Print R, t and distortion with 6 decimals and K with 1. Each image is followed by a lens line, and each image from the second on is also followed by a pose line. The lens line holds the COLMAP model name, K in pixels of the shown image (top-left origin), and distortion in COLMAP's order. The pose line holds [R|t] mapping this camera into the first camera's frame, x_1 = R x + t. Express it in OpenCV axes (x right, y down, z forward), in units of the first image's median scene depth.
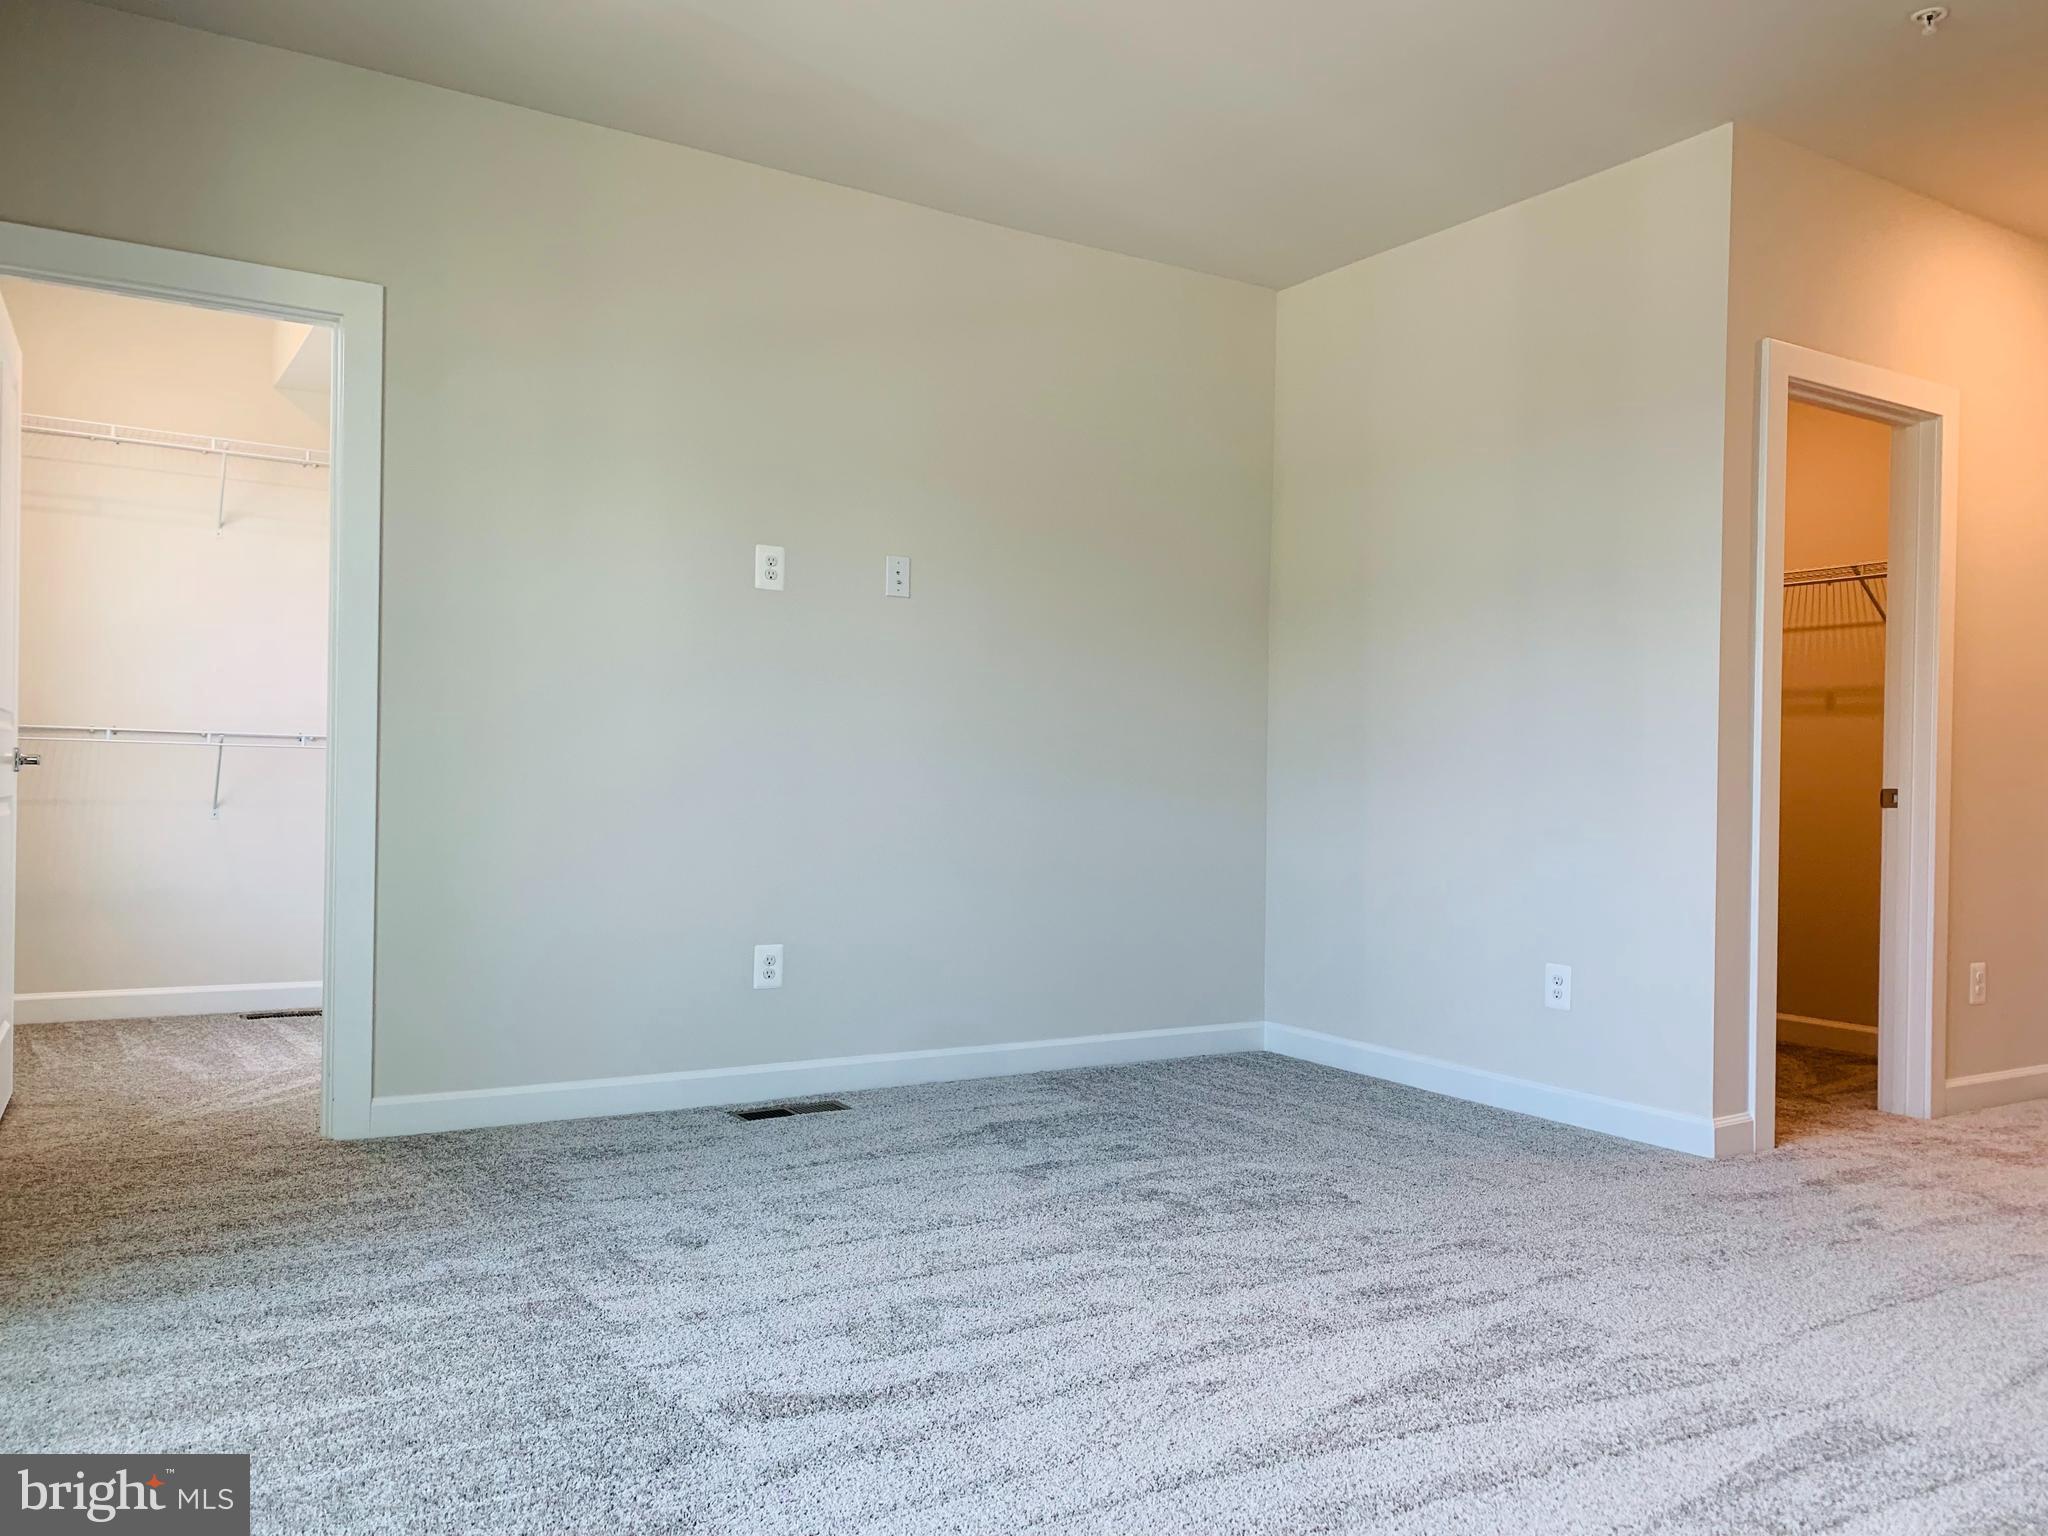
lens RADIAL K [[1576.8, 0, 1017.2], [0, 1576.8, 773.3], [0, 0, 1]] dist [0.075545, -0.068716]
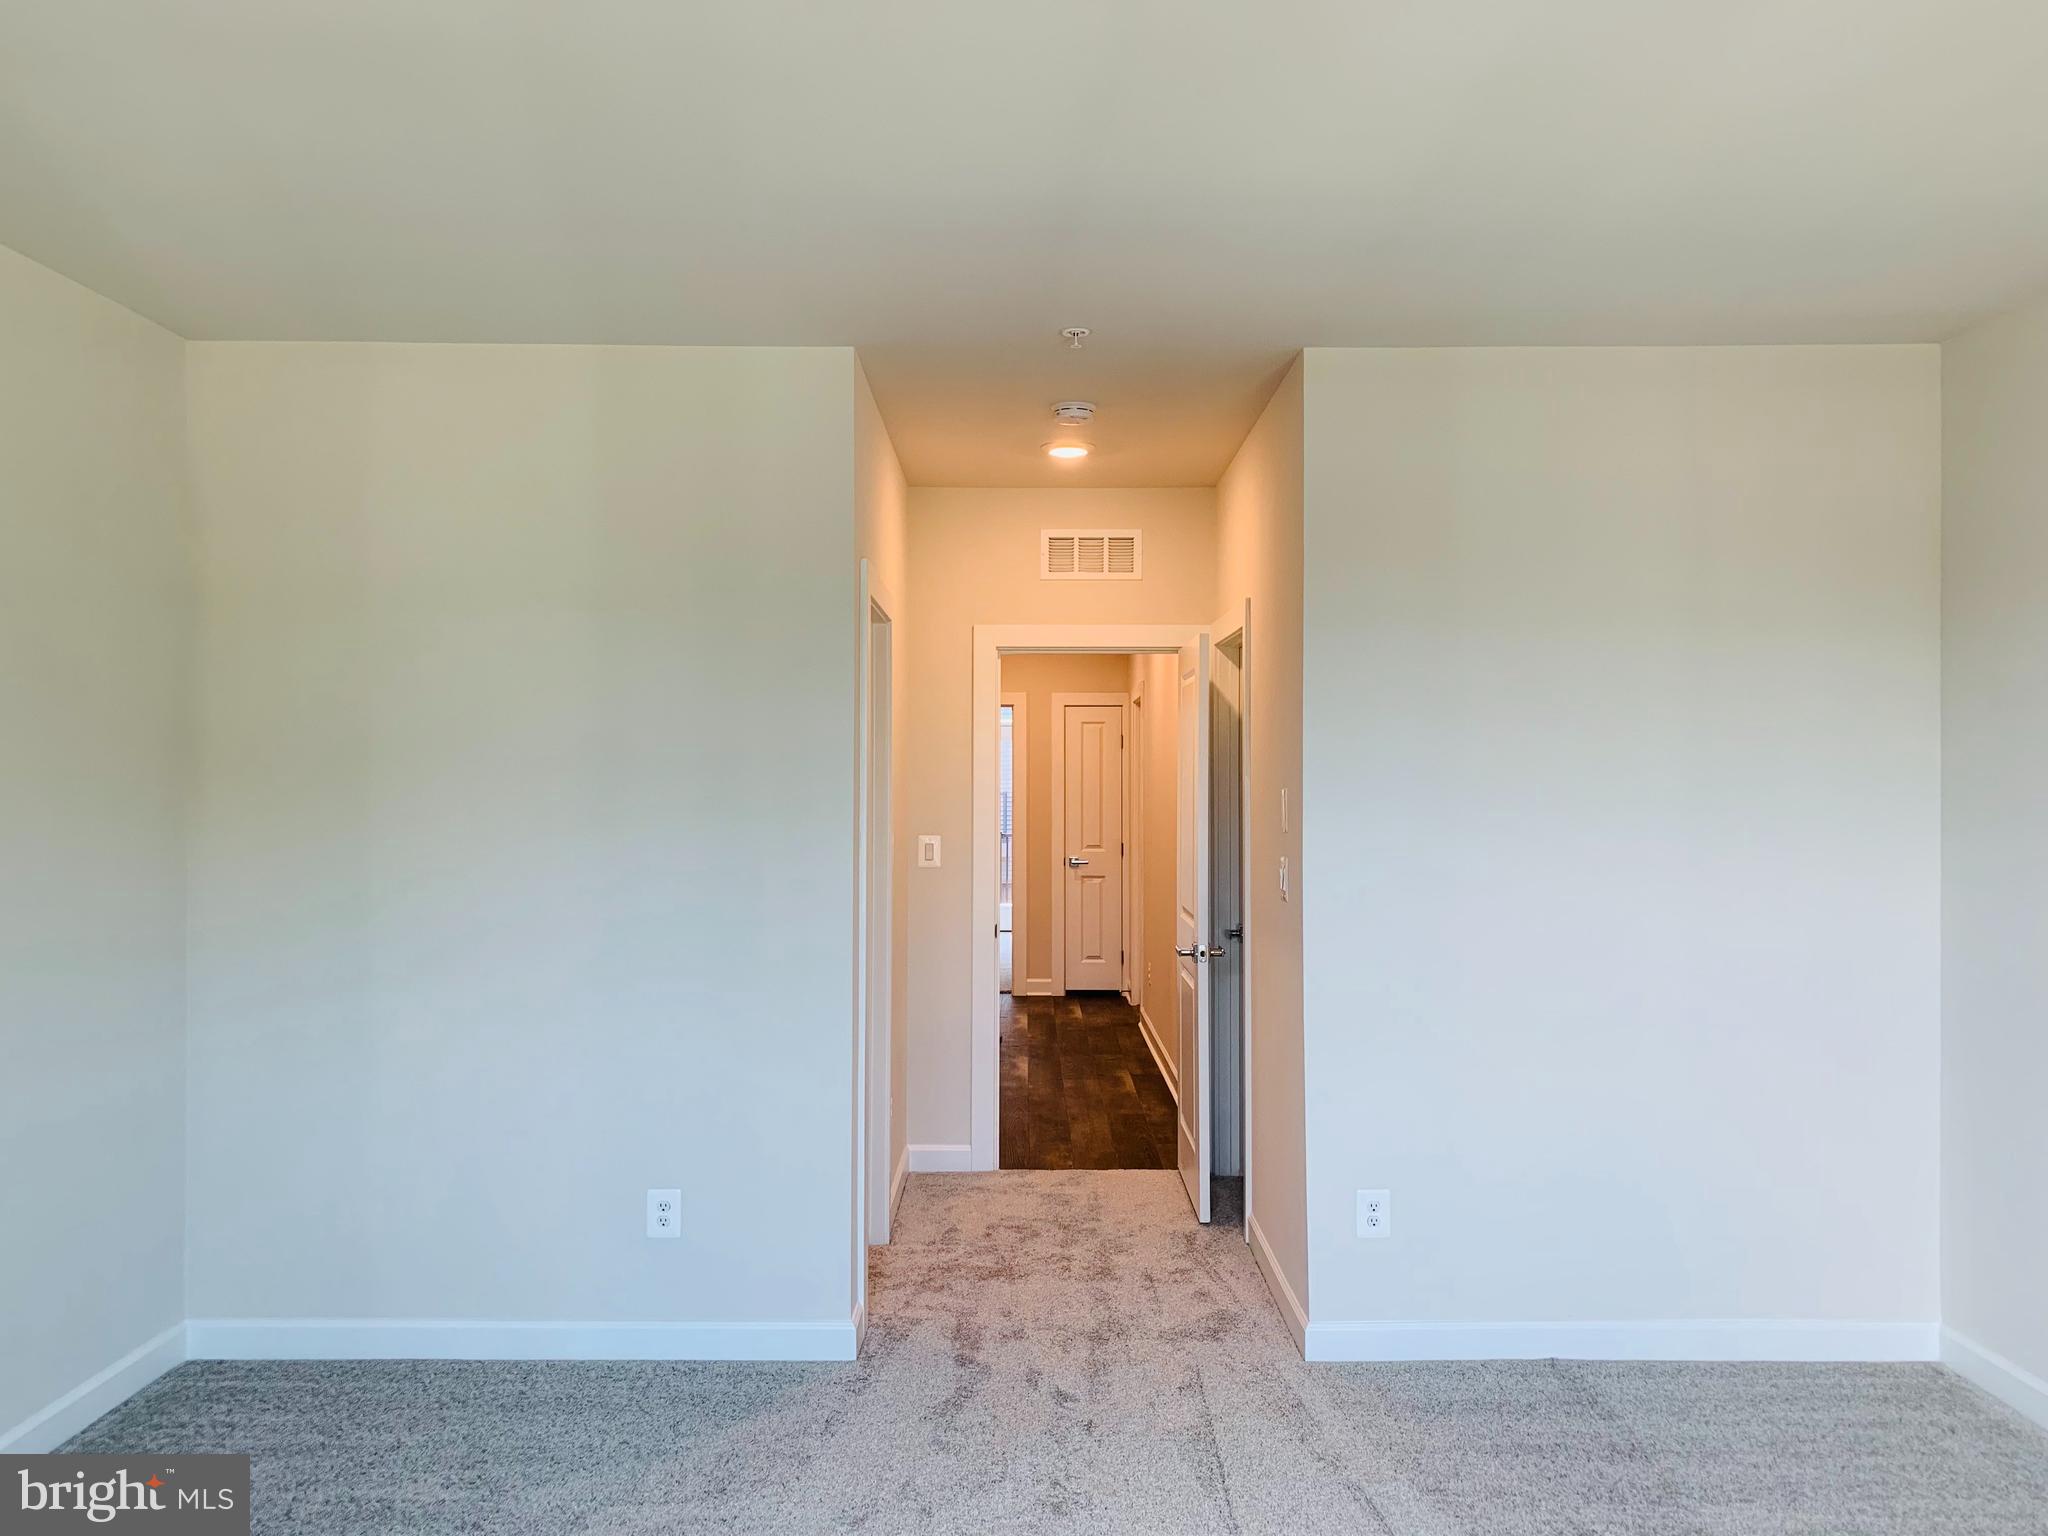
lens RADIAL K [[1576.8, 0, 1017.2], [0, 1576.8, 773.3], [0, 0, 1]] dist [0.075545, -0.068716]
pose [[0.537729, -0.014762, 0.842989, -0.326915], [0.006235, 0.999889, 0.013532, -0.133316], [-0.843095, -0.002020, 0.537761, 0.324861]]
